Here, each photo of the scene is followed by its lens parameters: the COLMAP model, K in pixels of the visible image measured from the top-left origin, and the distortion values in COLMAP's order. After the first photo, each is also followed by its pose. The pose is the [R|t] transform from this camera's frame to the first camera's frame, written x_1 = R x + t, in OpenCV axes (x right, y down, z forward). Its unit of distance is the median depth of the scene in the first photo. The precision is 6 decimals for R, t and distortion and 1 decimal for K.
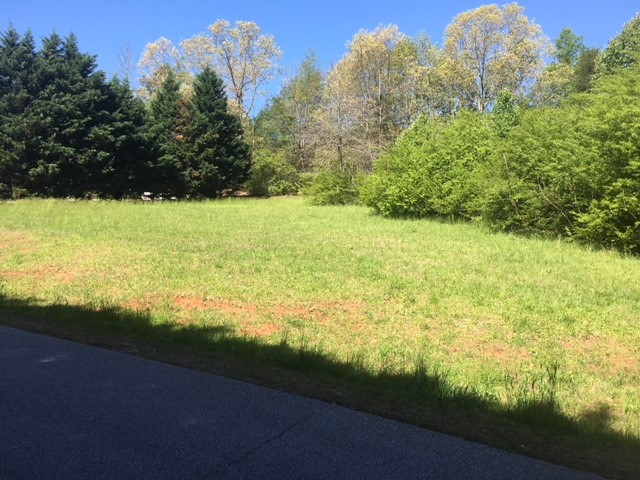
lens RADIAL K [[536.5, 0, 319.3], [0, 536.5, 239.3], [0, 0, 1]] dist [-0.003382, -0.043547]
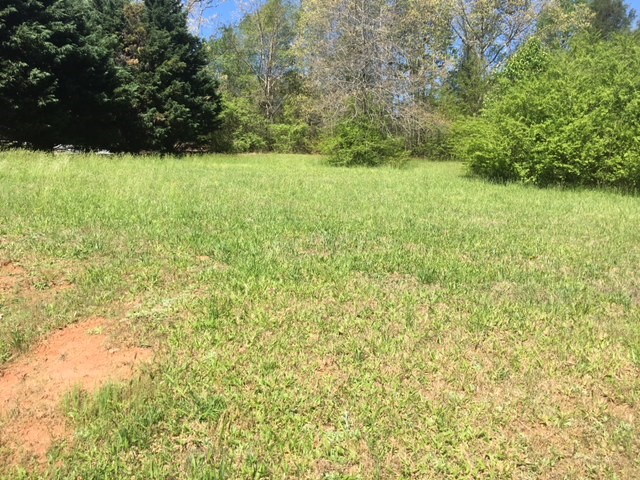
lens RADIAL K [[536.5, 0, 321.4], [0, 536.5, 240.8], [0, 0, 1]] dist [-0.003382, -0.043547]
pose [[0.973407, -0.018572, 0.228327, -0.187073], [0.001846, 0.997312, 0.073250, -0.014691], [-0.229073, -0.070881, 0.970825, 0.275771]]
